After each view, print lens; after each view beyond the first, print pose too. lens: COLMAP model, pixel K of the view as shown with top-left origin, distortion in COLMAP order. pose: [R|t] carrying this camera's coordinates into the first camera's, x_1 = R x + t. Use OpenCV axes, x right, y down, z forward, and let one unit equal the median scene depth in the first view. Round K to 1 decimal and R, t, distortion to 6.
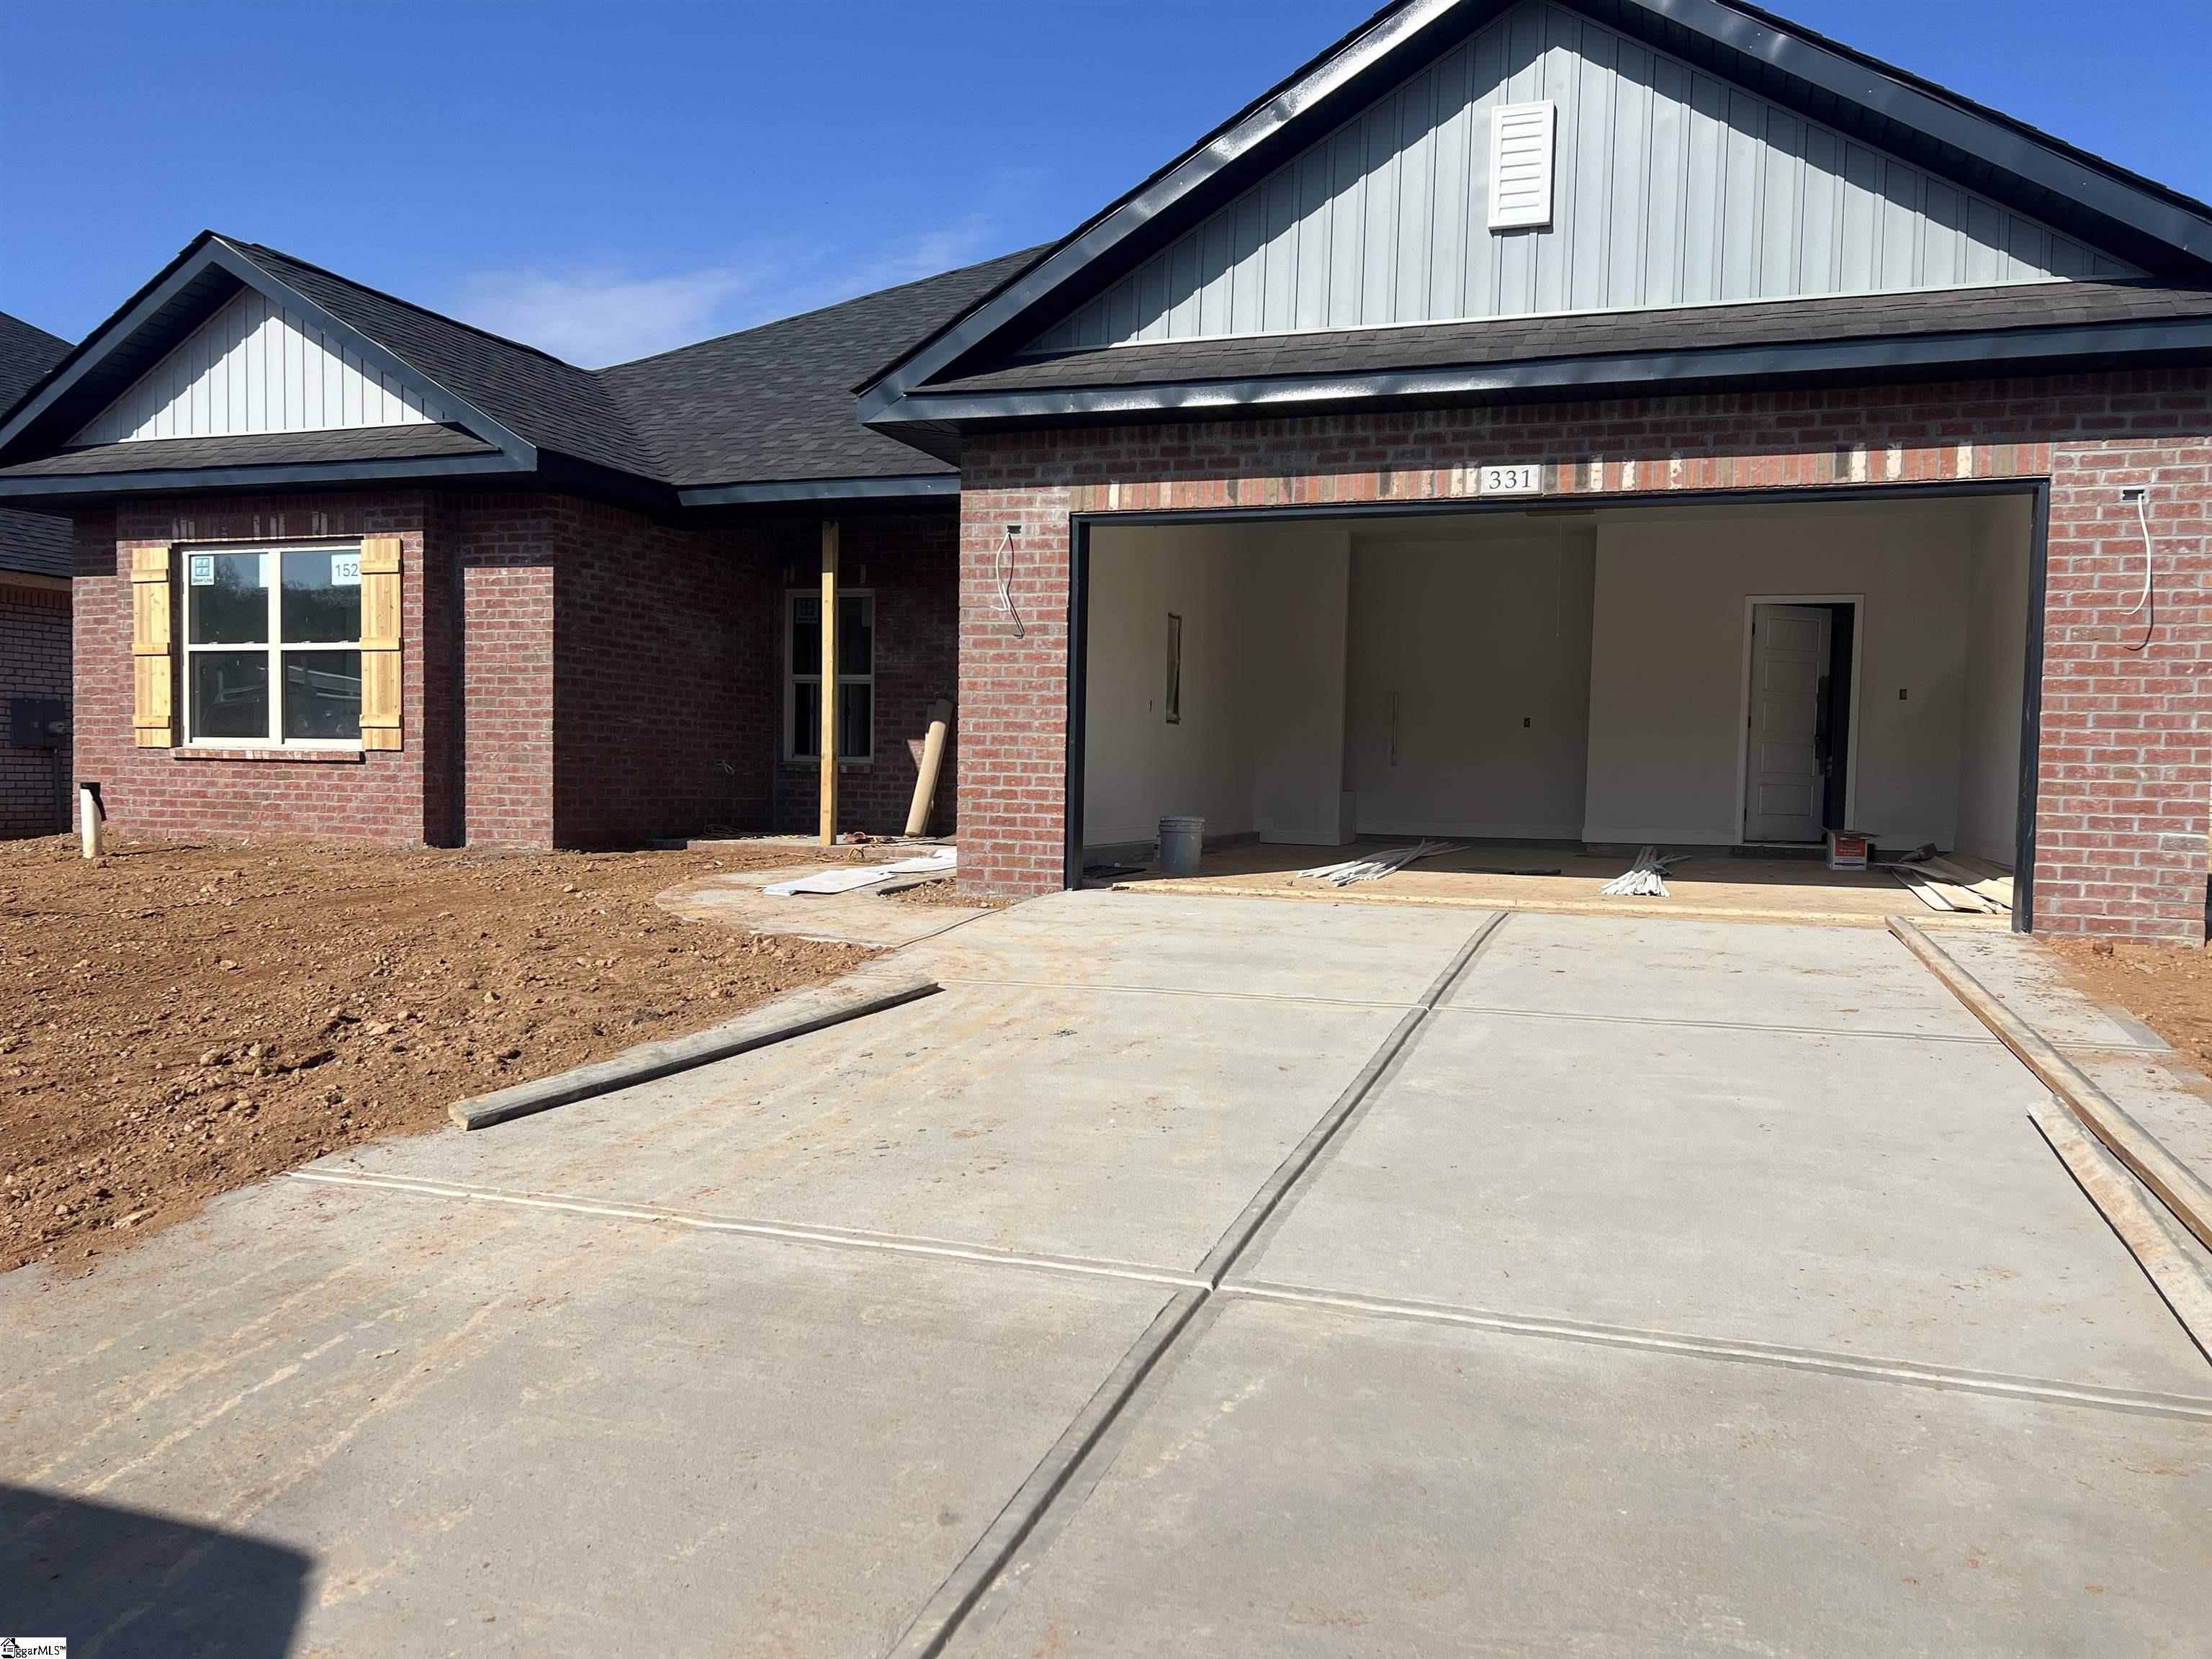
lens RADIAL K [[1657.6, 0, 1123.8], [0, 1657.6, 852.7], [0, 0, 1]] dist [0.062165, -0.070481]
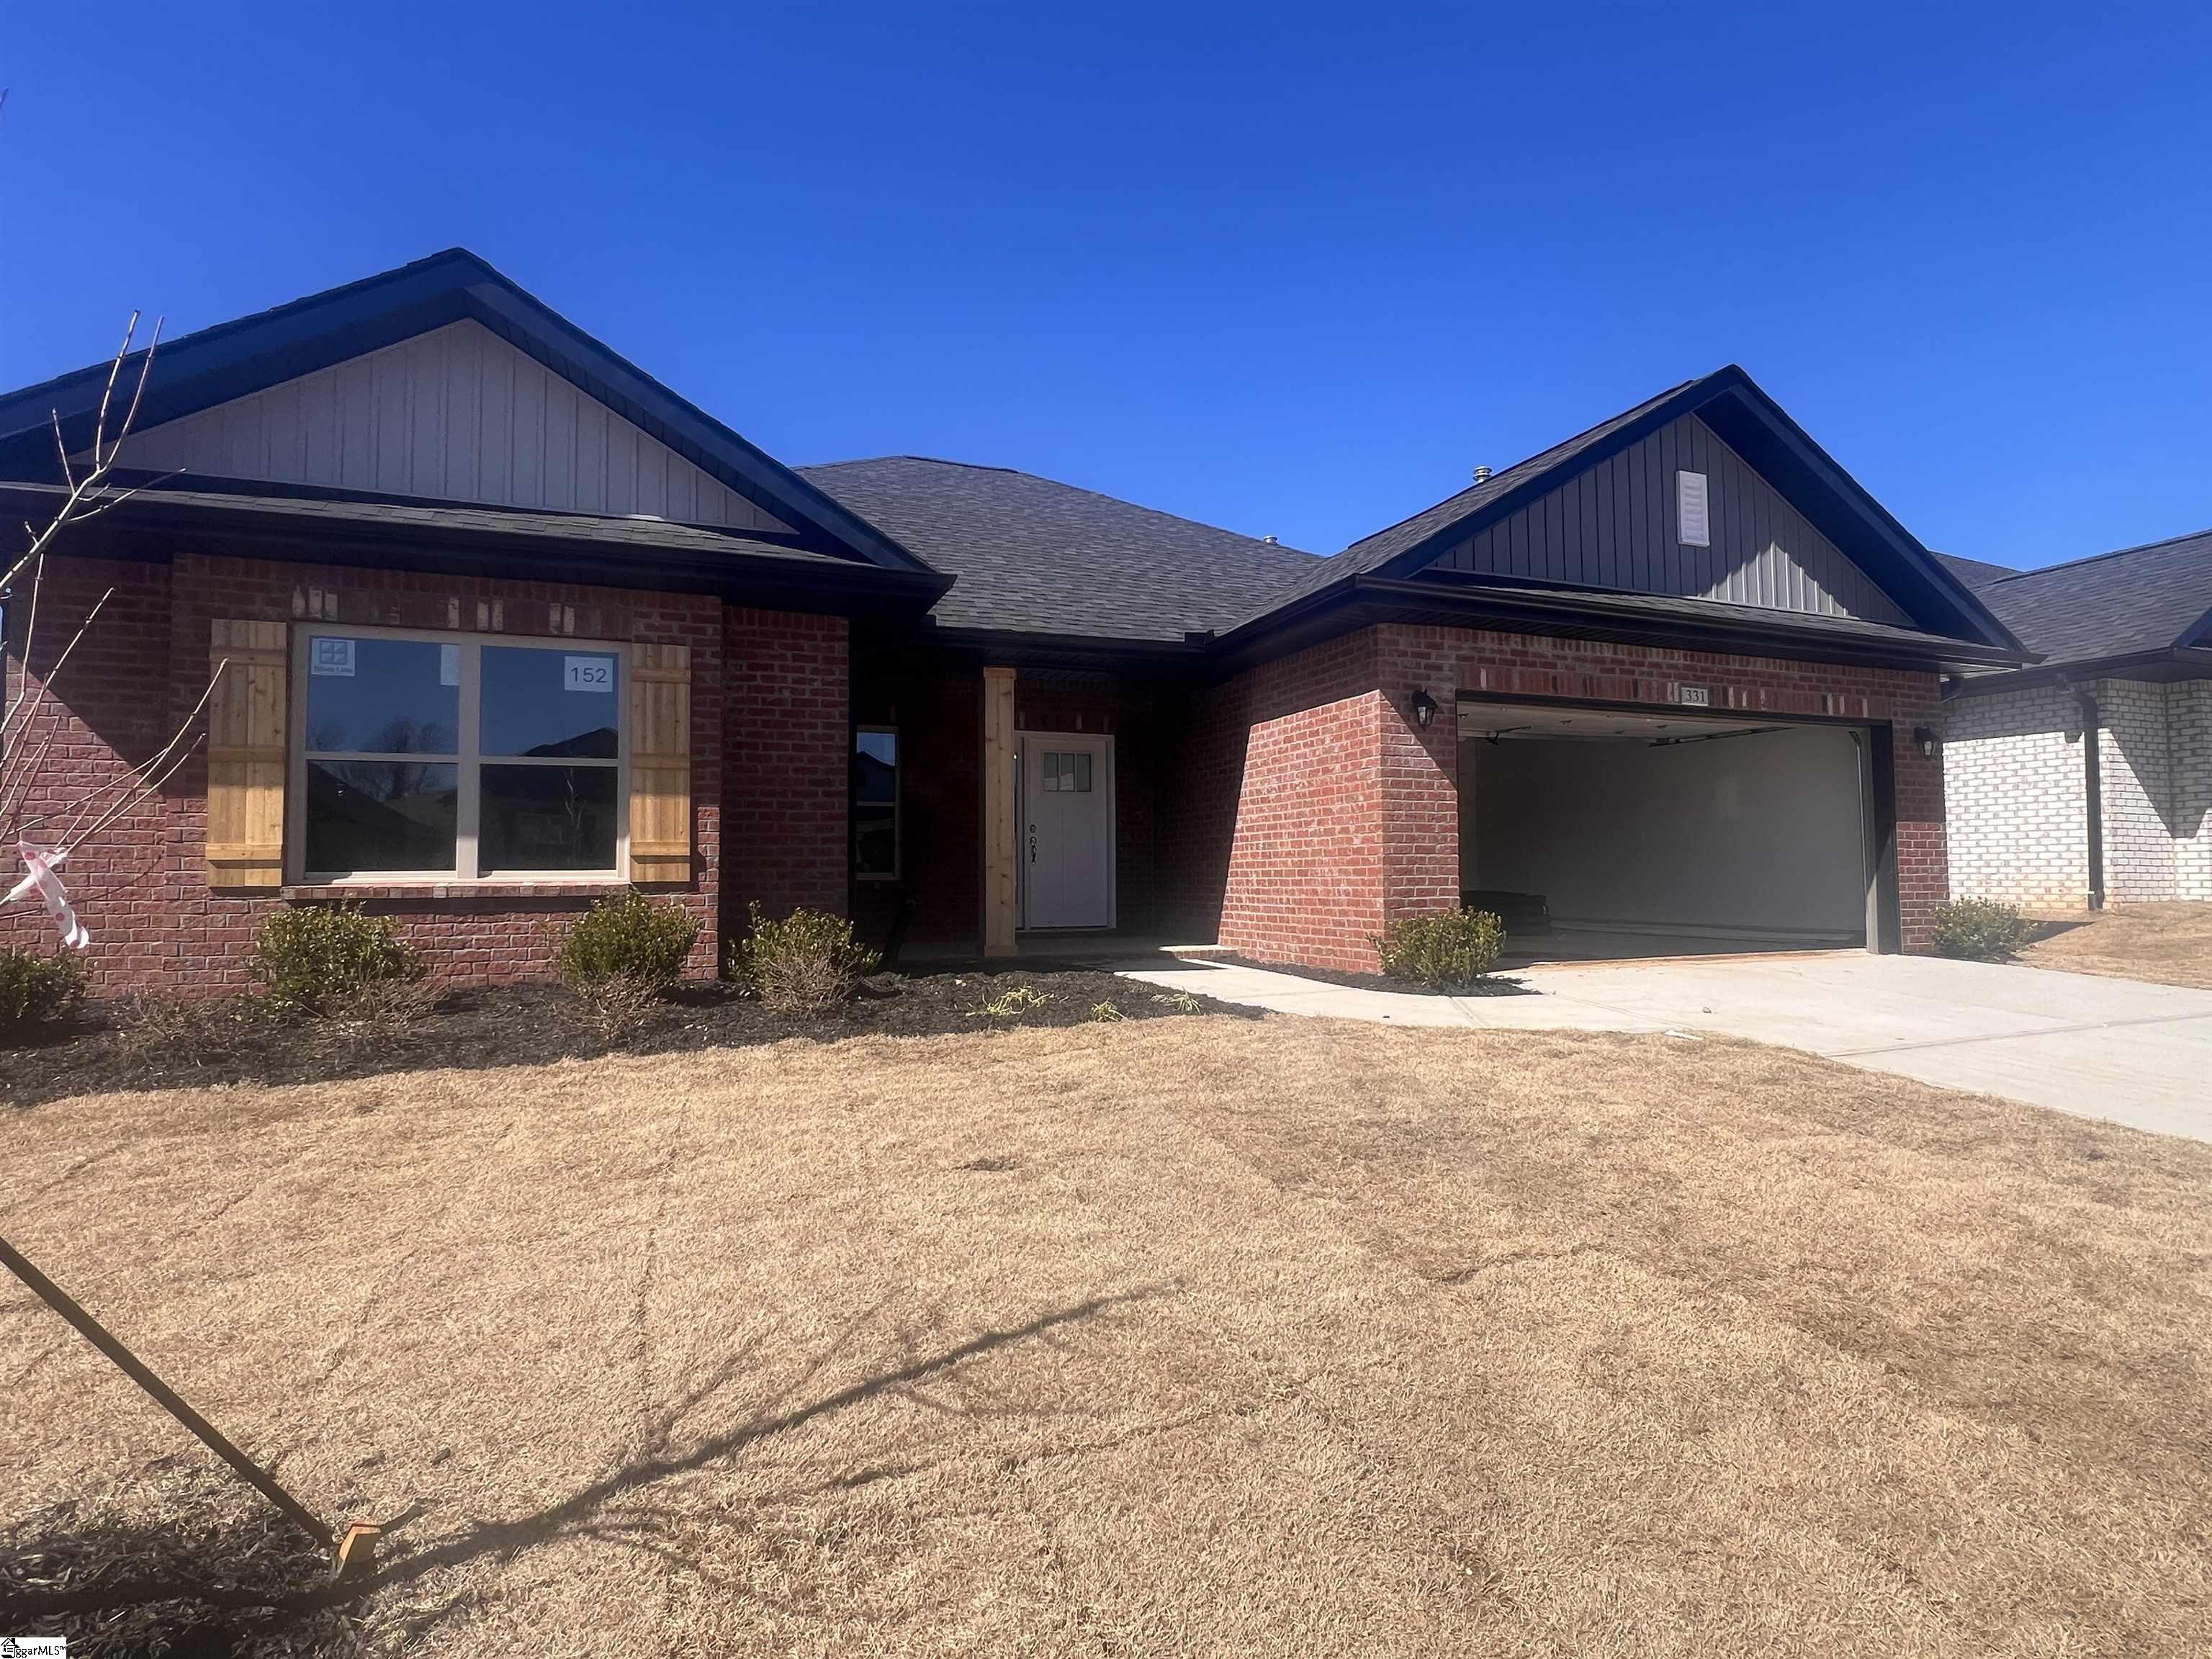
lens RADIAL K [[1108.4, 0, 1097.3], [0, 1108.4, 830.9], [0, 0, 1]] dist [-0.003398, 0.000946]
pose [[0.758798, 0.003521, 0.651317, -0.813796], [0.052350, 0.996420, -0.066376, -0.047235], [-0.649219, 0.084462, 0.755897, 0.519276]]
